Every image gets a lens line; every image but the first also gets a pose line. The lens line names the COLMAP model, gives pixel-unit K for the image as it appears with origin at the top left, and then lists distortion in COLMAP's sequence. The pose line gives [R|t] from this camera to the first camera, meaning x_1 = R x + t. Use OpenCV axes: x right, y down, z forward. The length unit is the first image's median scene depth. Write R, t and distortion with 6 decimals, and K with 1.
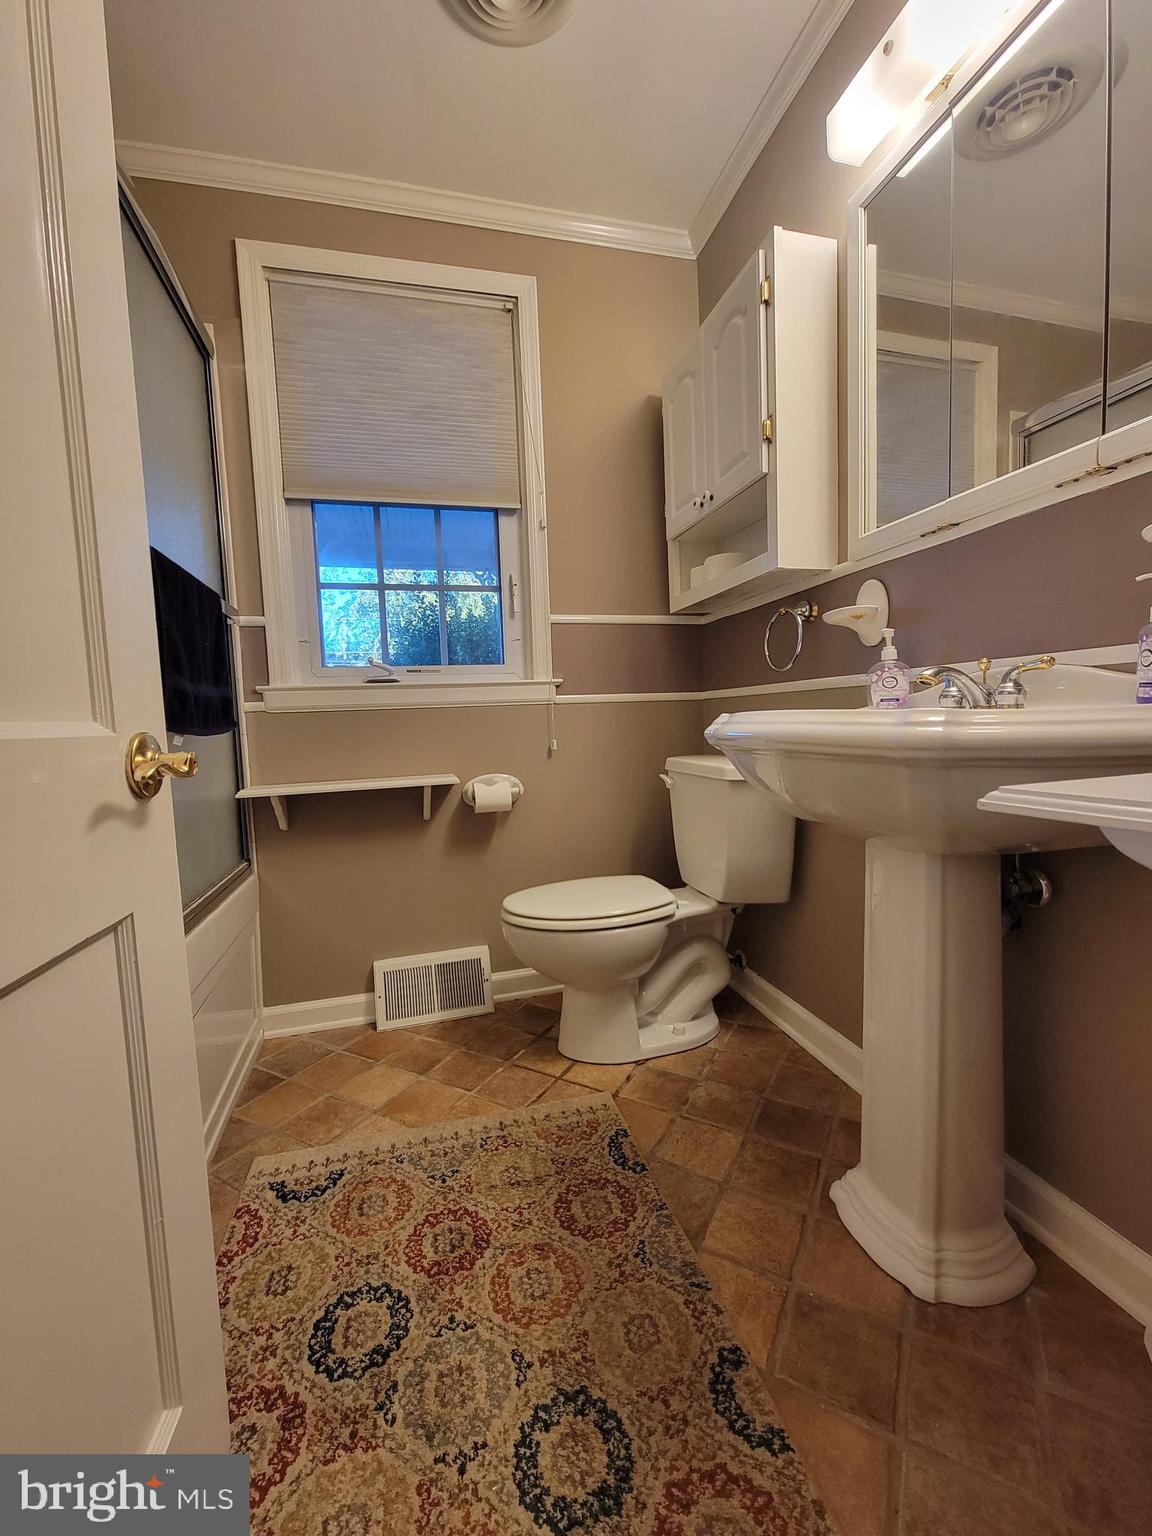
lens RADIAL K [[618.4, 0, 573.1], [0, 618.4, 767.2], [0, 0, 1]] dist [-0.000921, 0.000147]
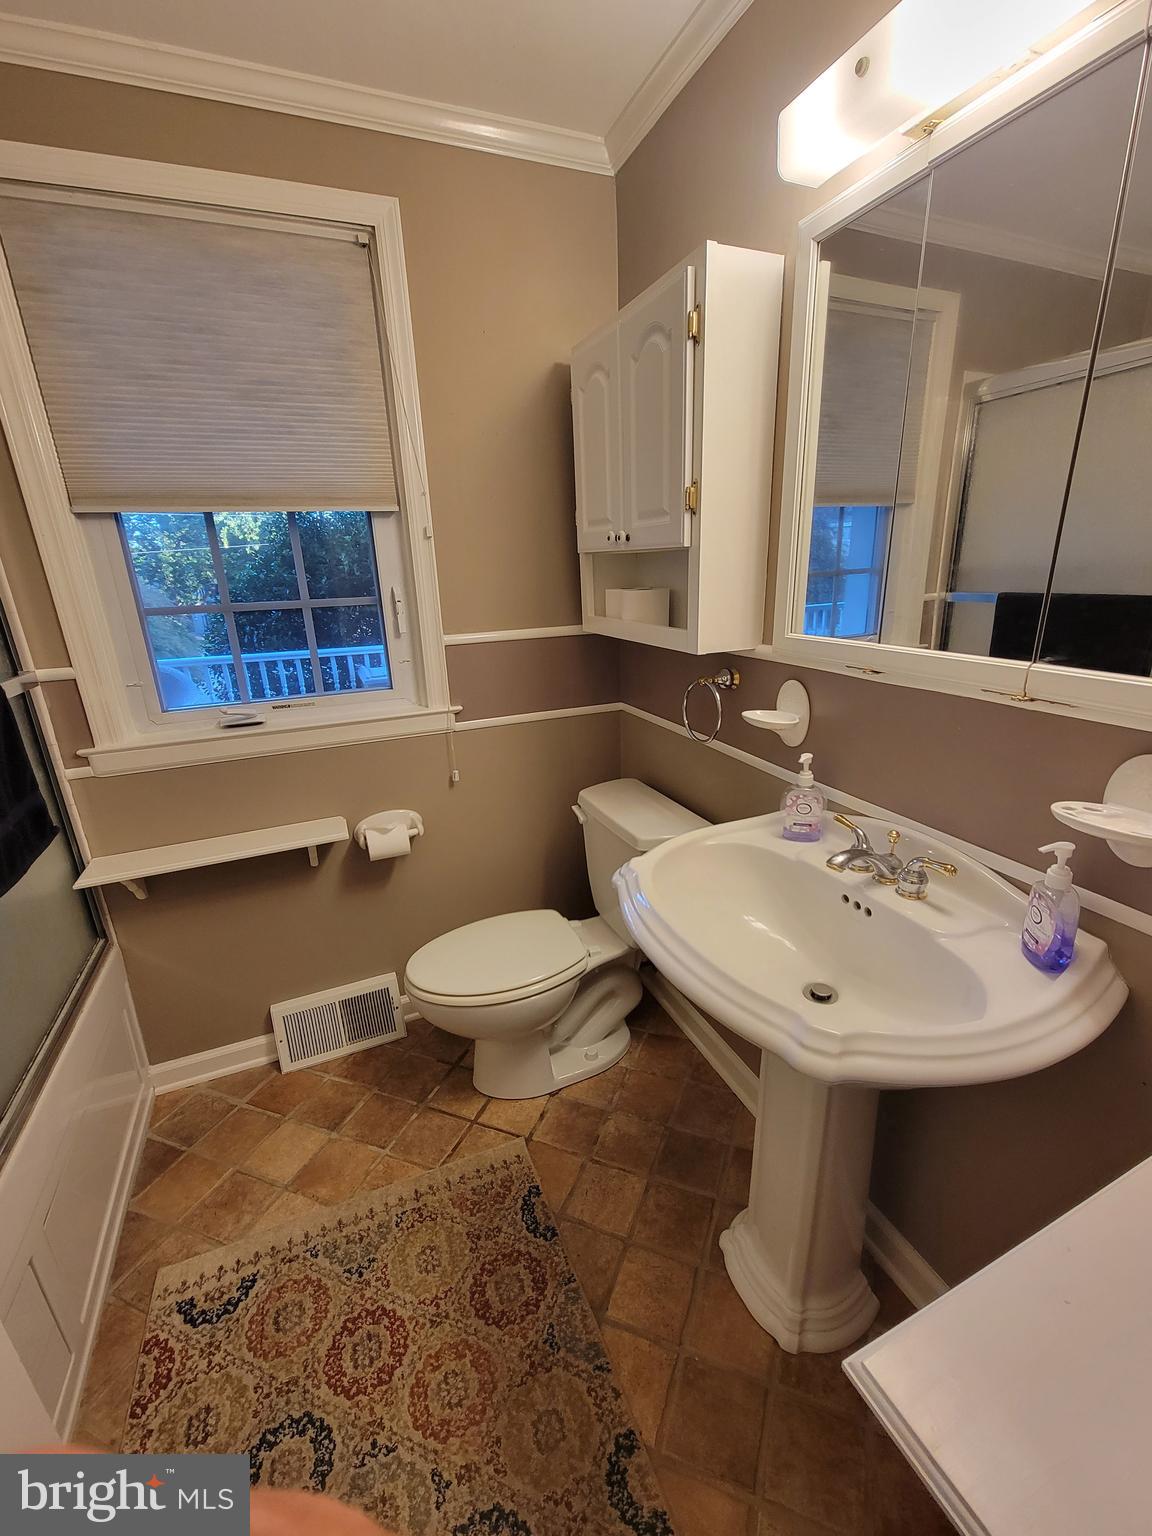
lens RADIAL K [[652.9, 0, 592.4], [0, 652.9, 768.8], [0, 0, 1]] dist [-0.000330, -0.000564]
pose [[0.988700, -0.032900, 0.146251, 0.040086], [-0.001276, 0.973736, 0.227675, -0.385961], [-0.149900, -0.225289, 0.962691, 0.083687]]
